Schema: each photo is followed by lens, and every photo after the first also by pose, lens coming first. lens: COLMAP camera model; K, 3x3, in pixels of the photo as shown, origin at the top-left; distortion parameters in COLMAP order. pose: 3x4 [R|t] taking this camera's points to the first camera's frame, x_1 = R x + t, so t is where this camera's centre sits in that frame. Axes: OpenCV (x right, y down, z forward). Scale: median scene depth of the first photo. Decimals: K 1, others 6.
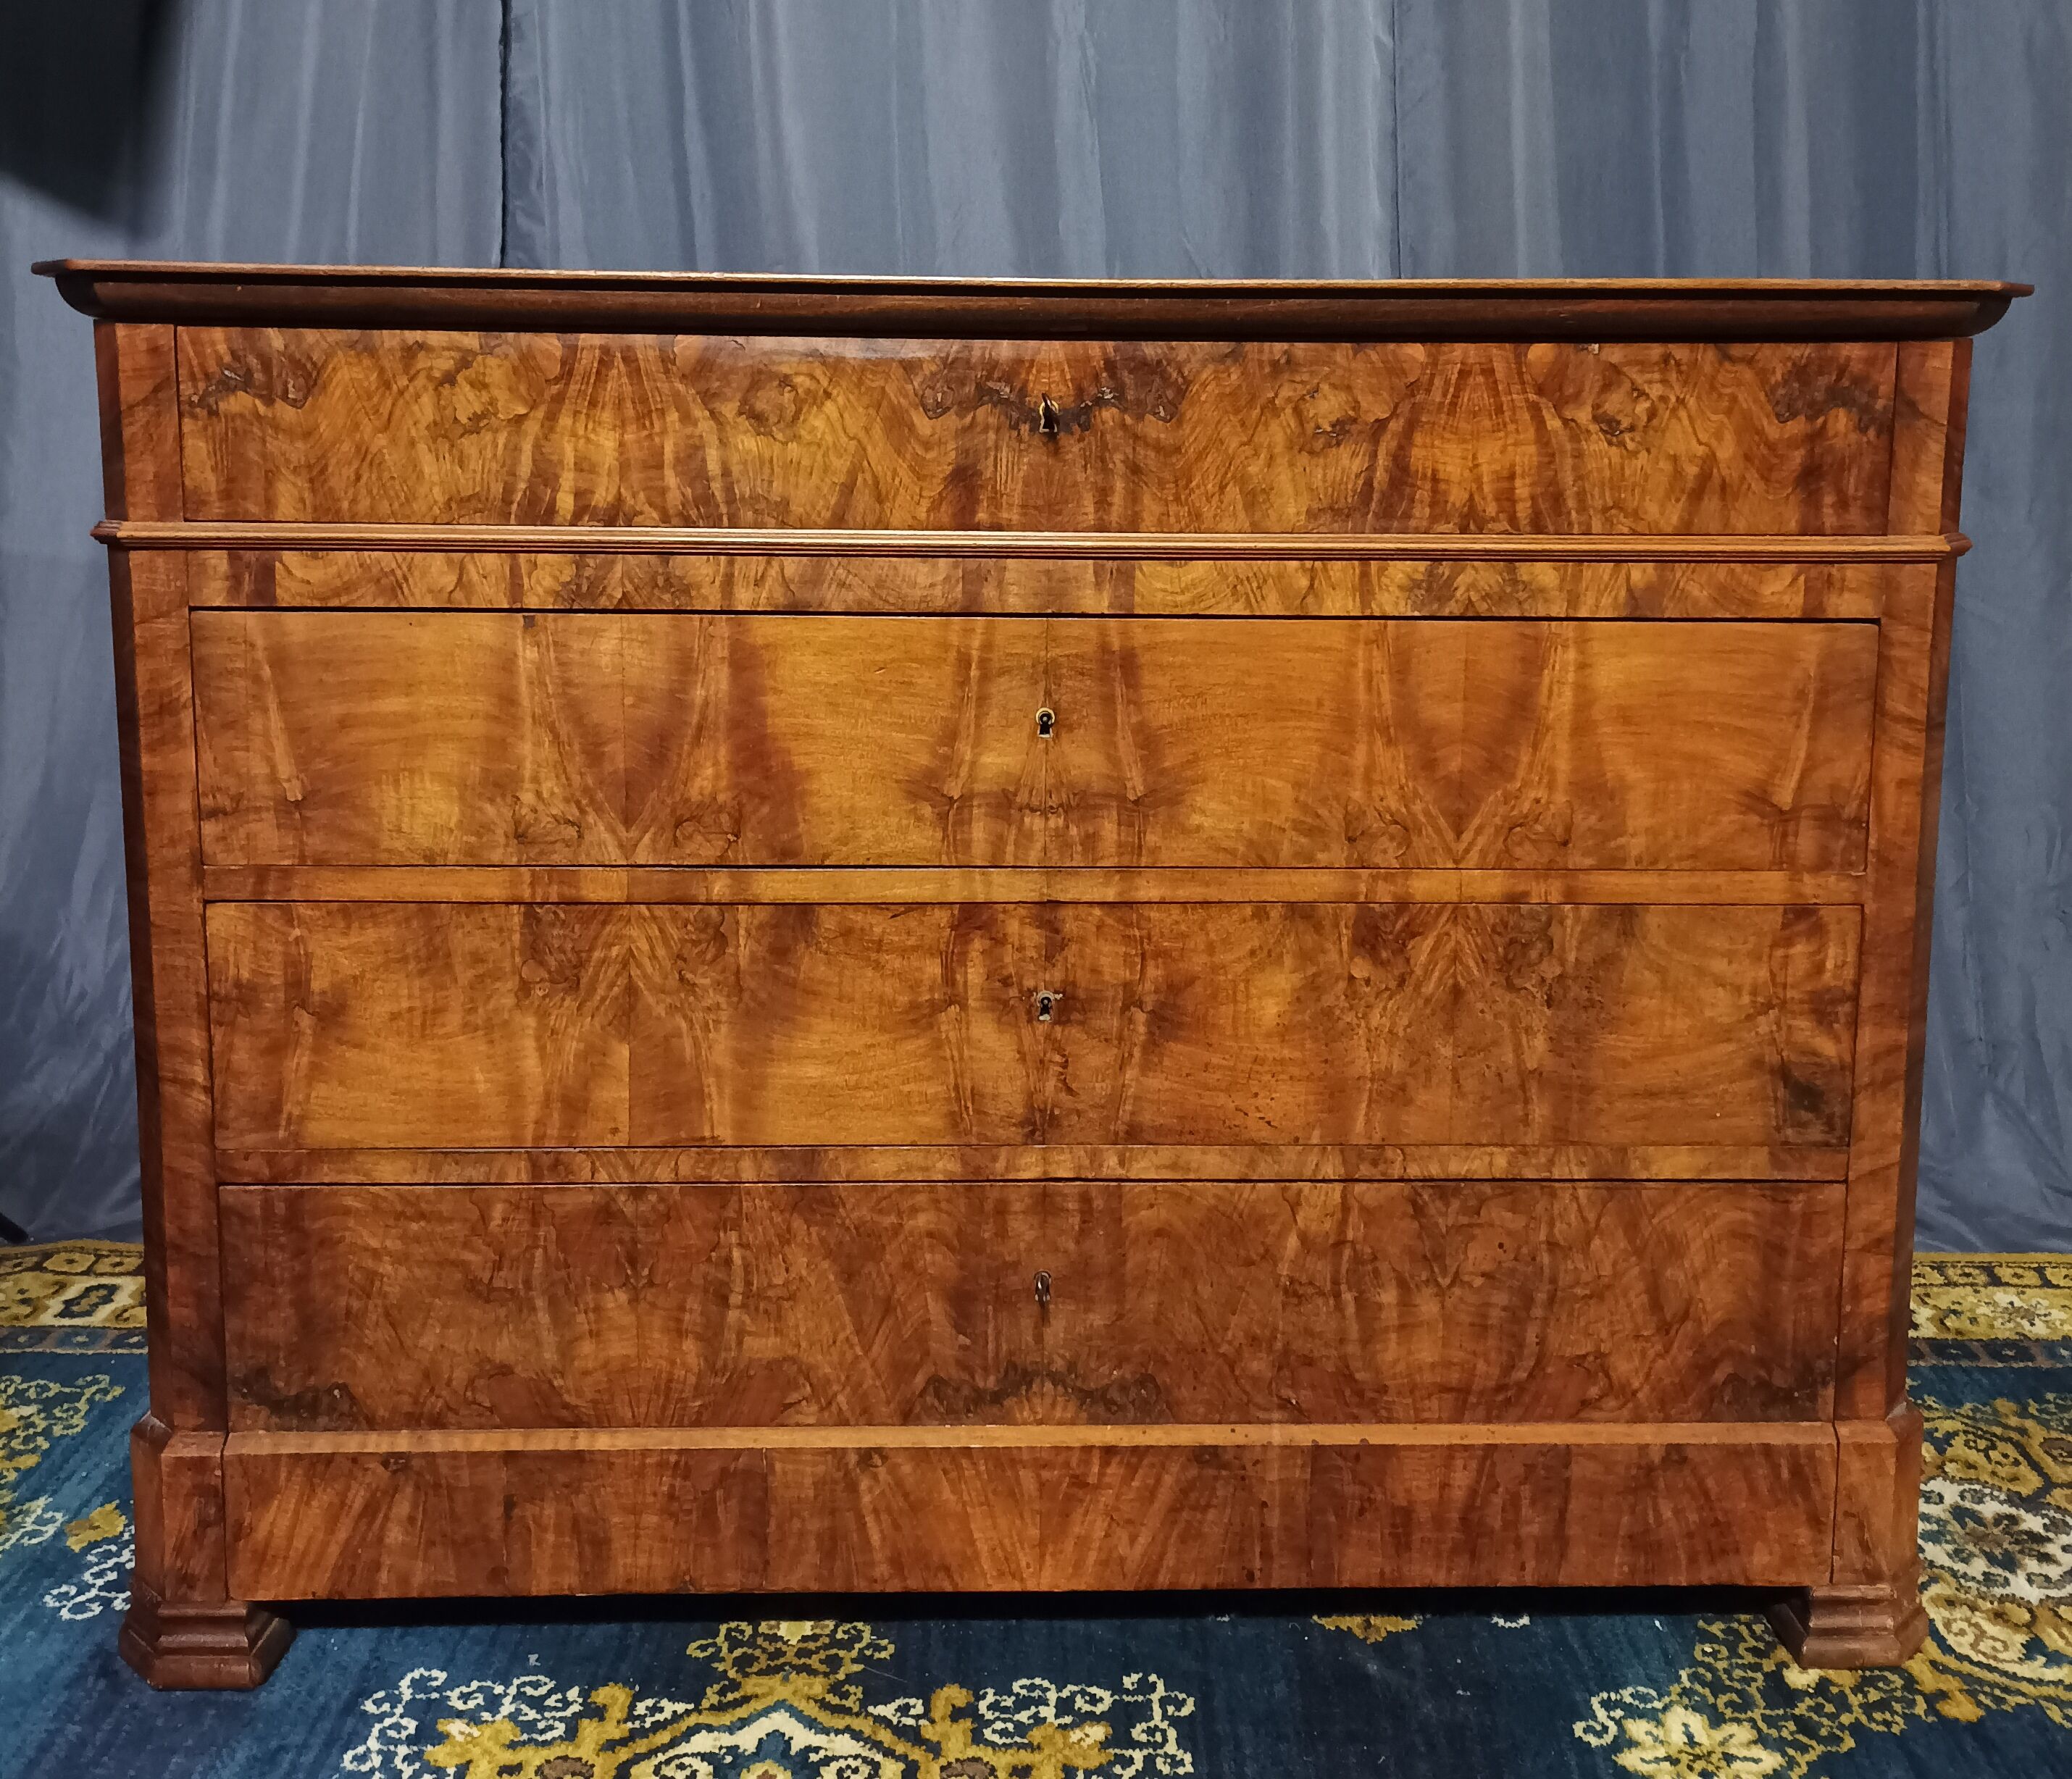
lens RADIAL K [[1923.2, 0, 1069.4], [0, 1923.2, 650.2], [0, 0, 1]] dist [0.029219, 0.000000]
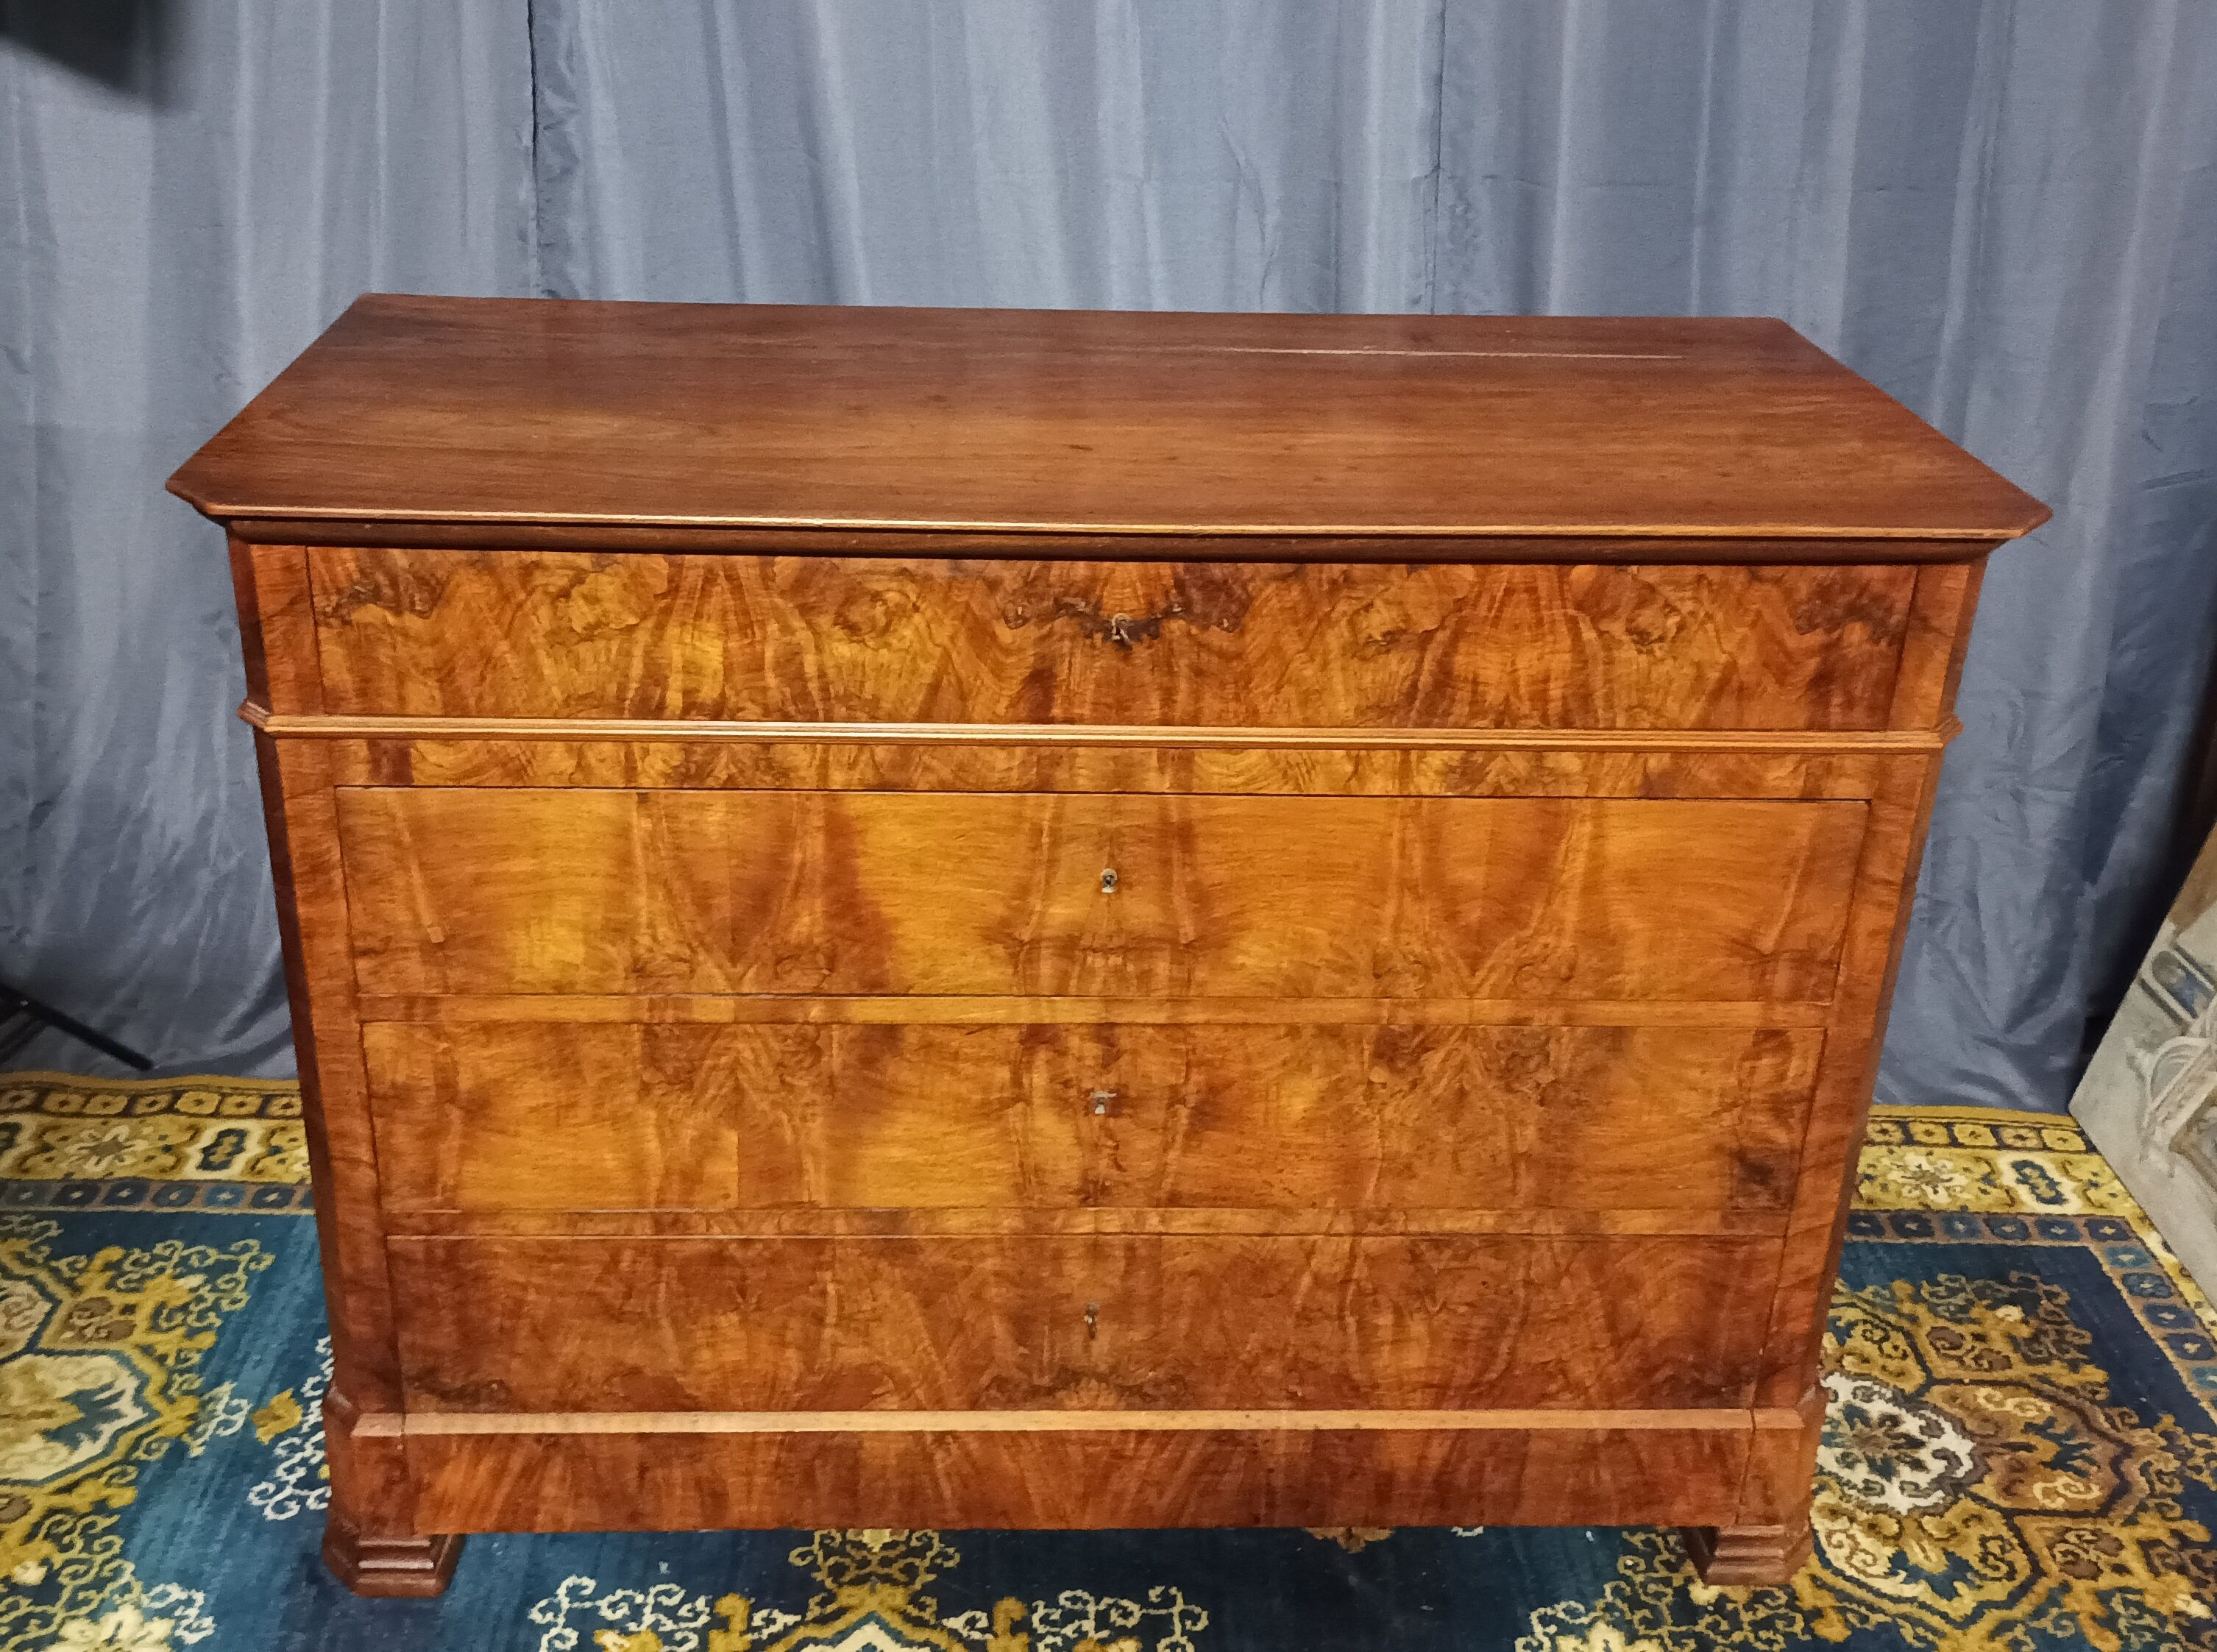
lens RADIAL K [[1953.4, 0, 1051.8], [0, 1953.4, 614.8], [0, 0, 1]] dist [0.031314, 0.008914]
pose [[0.999813, 0.017636, 0.007921, -0.055703], [-0.019031, 0.970003, 0.242347, -0.375185], [-0.003410, -0.242453, 0.970157, -0.054488]]
